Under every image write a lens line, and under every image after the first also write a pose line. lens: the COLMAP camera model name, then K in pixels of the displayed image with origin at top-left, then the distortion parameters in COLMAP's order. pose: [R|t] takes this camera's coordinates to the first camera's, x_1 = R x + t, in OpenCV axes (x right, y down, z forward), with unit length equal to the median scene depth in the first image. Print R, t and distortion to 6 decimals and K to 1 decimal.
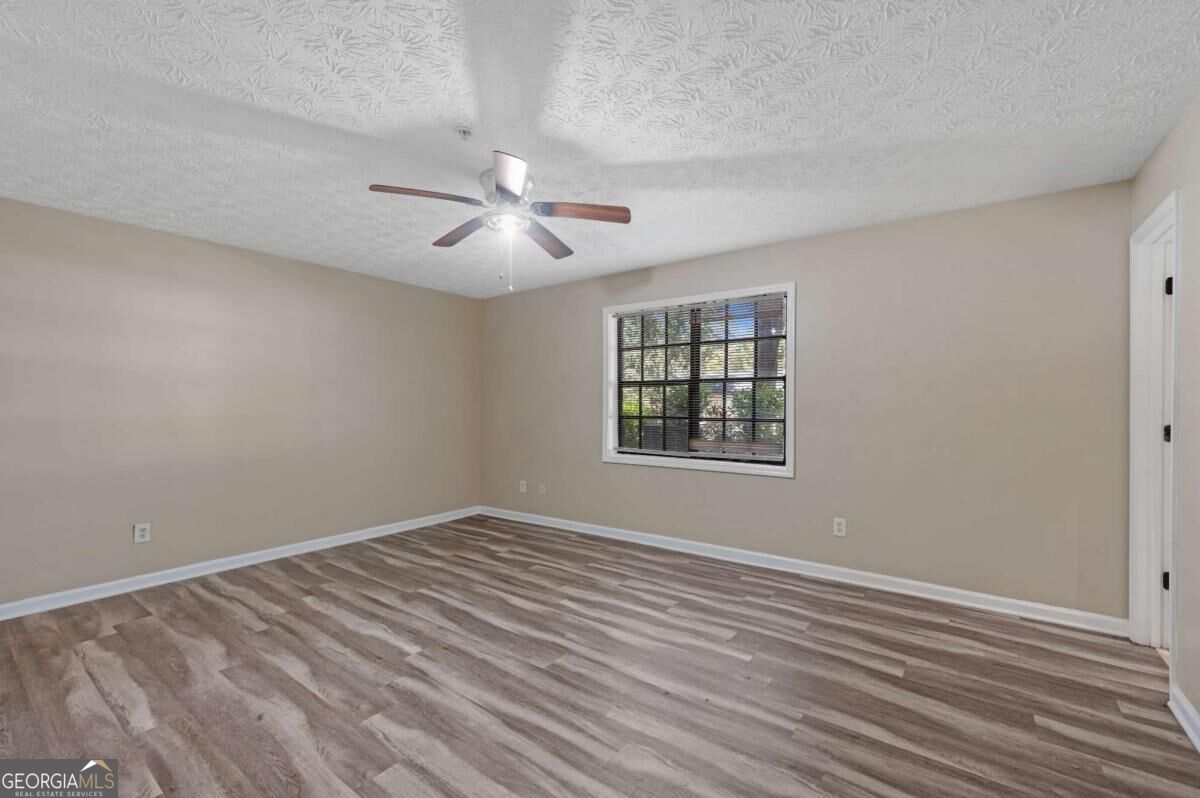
lens RADIAL K [[513.0, 0, 601.7], [0, 513.0, 401.9], [0, 0, 1]] dist [-0.003783, 0.000047]
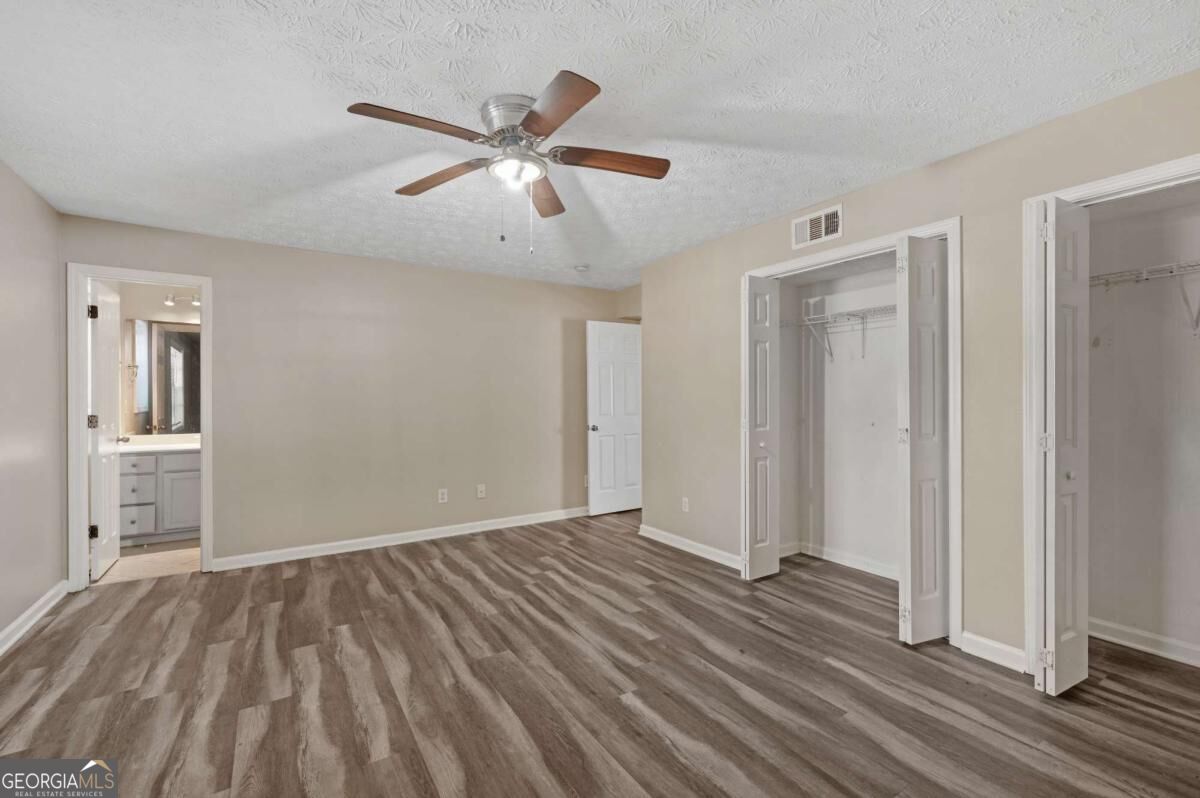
lens RADIAL K [[513.0, 0, 596.7], [0, 513.0, 399.8], [0, 0, 1]] dist [-0.003783, 0.000047]
pose [[-0.935538, 0.003218, 0.353211, -0.618516], [0.002988, 0.999995, -0.001197, 0.006968], [-0.353213, -0.000064, -0.935543, 1.813658]]
